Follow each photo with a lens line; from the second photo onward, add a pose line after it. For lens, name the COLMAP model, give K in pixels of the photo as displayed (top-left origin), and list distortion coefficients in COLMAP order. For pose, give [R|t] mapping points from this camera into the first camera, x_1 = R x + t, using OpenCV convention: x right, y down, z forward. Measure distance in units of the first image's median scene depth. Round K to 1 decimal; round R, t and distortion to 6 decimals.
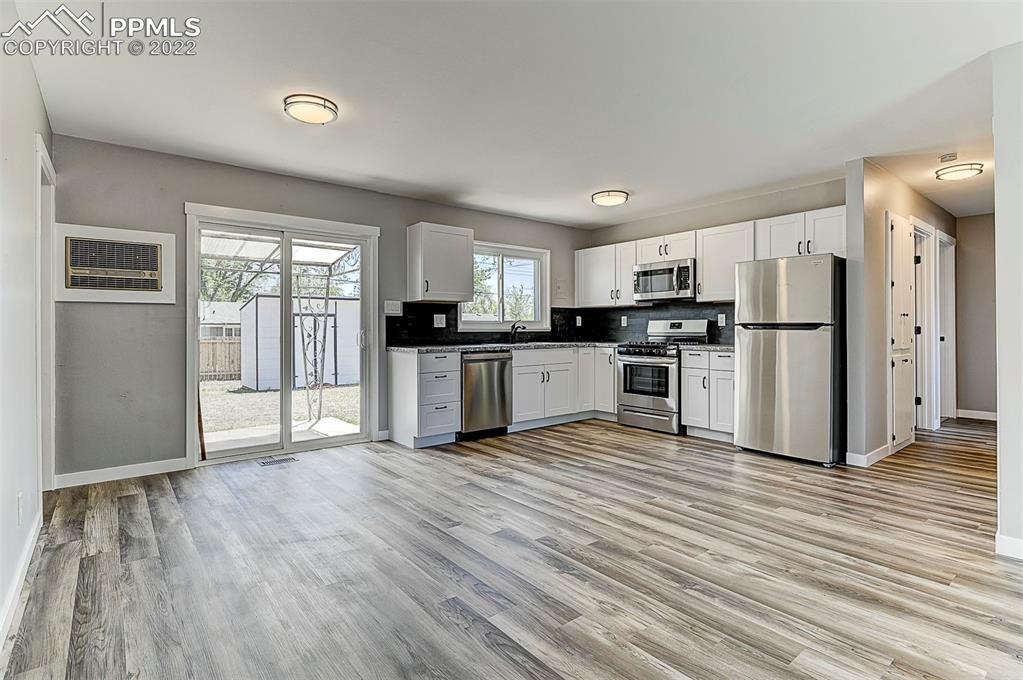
lens RADIAL K [[500.6, 0, 510.1], [0, 500.6, 323.2], [0, 0, 1]] dist [-0.001429, -0.001495]
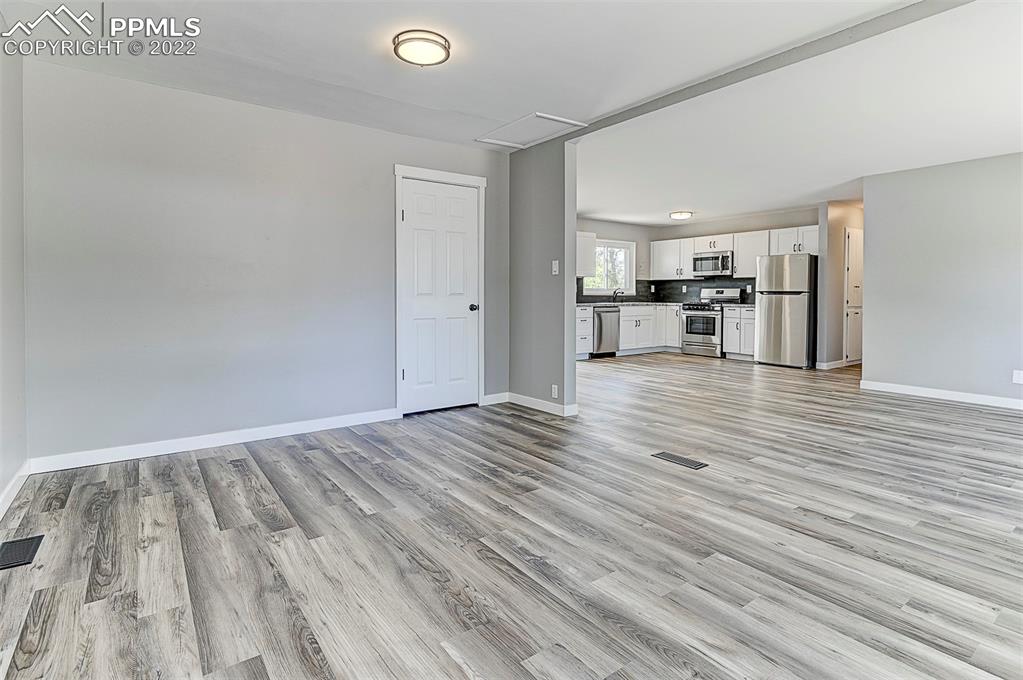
lens RADIAL K [[511.9, 0, 509.4], [0, 511.9, 299.0], [0, 0, 1]] dist [0.001299, -0.007089]
pose [[0.998513, 0.007380, -0.054016, -0.267233], [-0.006346, 0.999794, 0.019280, -0.000761], [0.054147, -0.018908, 0.998354, -0.710787]]
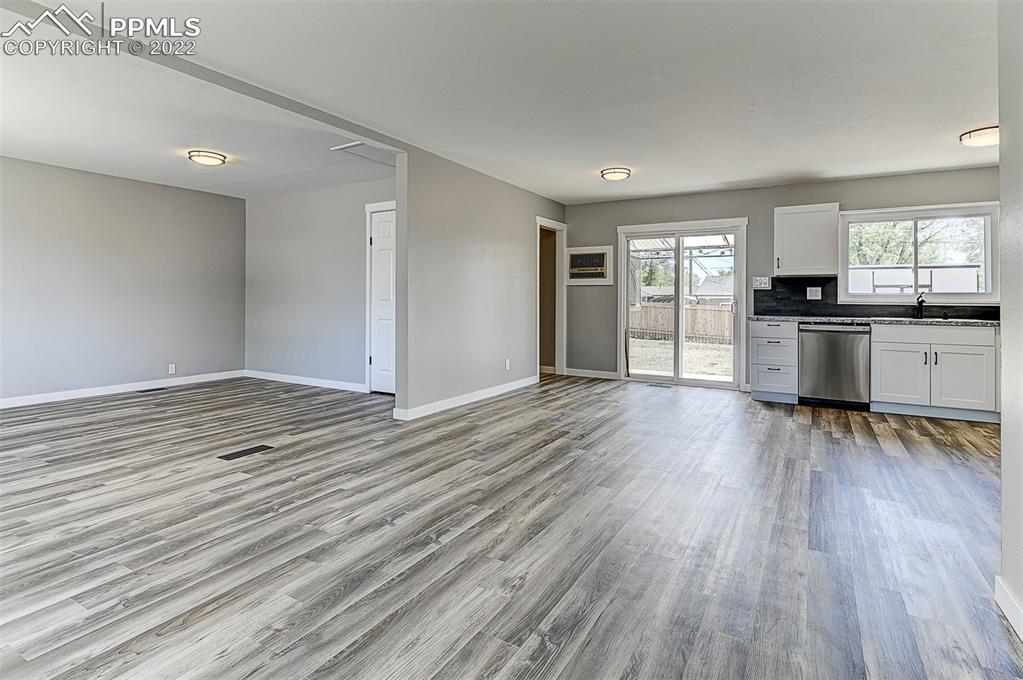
lens RADIAL K [[509.8, 0, 502.0], [0, 509.8, 299.0], [0, 0, 1]] dist [-0.008442, -0.000262]
pose [[0.335963, 0.005026, -0.941862, 0.663632], [0.002195, 0.999979, 0.006119, -0.000863], [0.941873, -0.004123, 0.335945, 0.020219]]
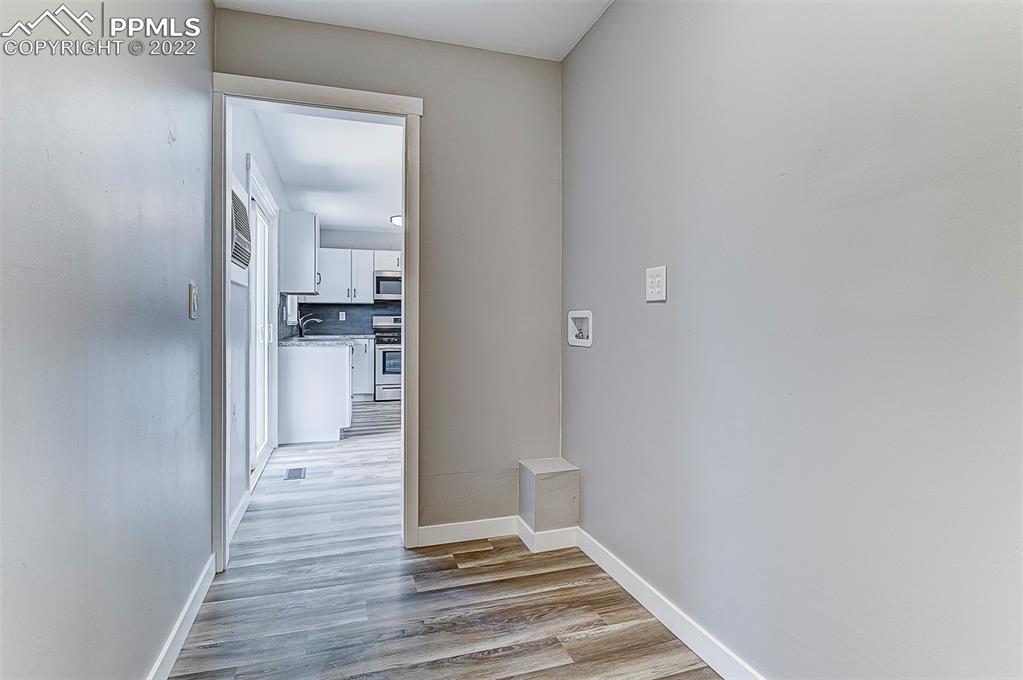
lens RADIAL K [[536.2, 0, 510.2], [0, 536.2, 323.4], [0, 0, 1]] dist [0.000136, 0.000000]
pose [[0.354693, 0.000936, 0.934982, -0.959388], [-0.012162, 0.999920, 0.003613, 0.004371], [-0.934904, -0.012653, 0.354676, 0.251549]]
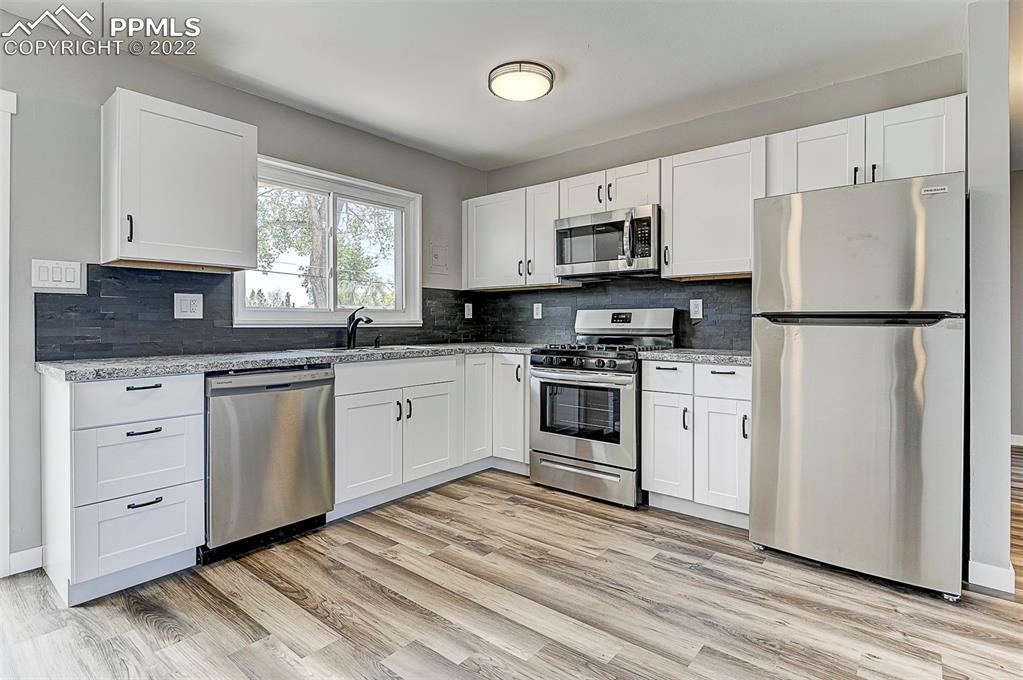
lens RADIAL K [[507.7, 0, 509.2], [0, 507.7, 323.6], [0, 0, 1]] dist [-0.000079, -0.000395]
pose [[0.979551, 0.001845, 0.201187, 0.073861], [-0.004461, 0.999911, 0.012549, 0.005164], [-0.201146, -0.013190, 0.979472, 0.447363]]
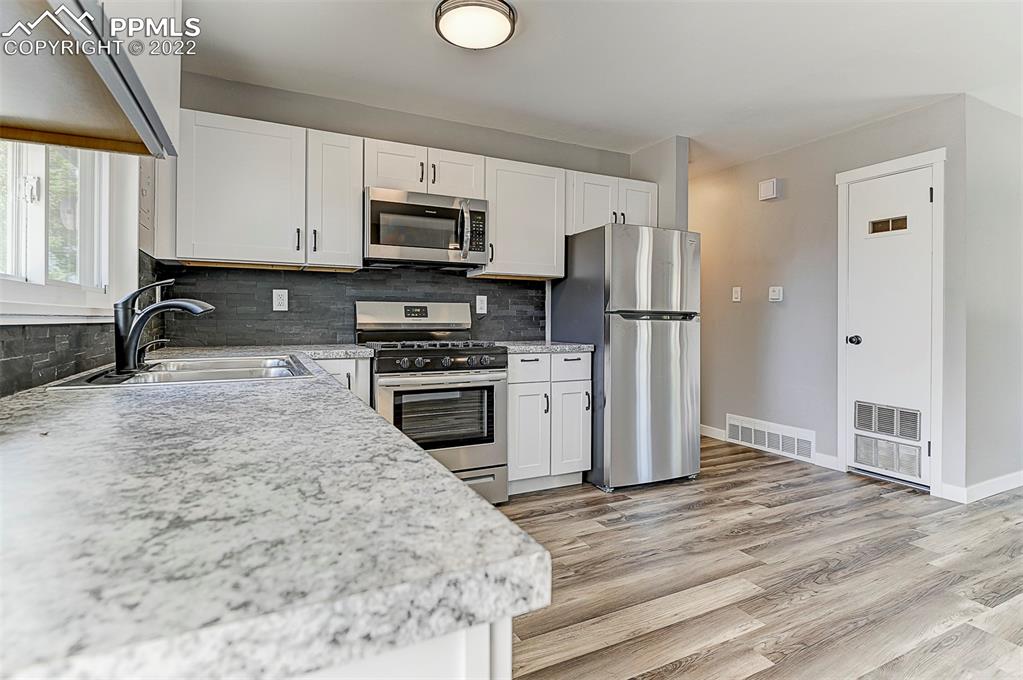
lens RADIAL K [[503.9, 0, 511.5], [0, 503.9, 318.6], [0, 0, 1]] dist [0.001868, -0.000785]
pose [[0.218116, 0.004366, 0.975913, -0.222911], [-0.018907, 0.999821, -0.000247, 0.011978], [-0.975740, -0.018398, 0.218159, 0.842631]]
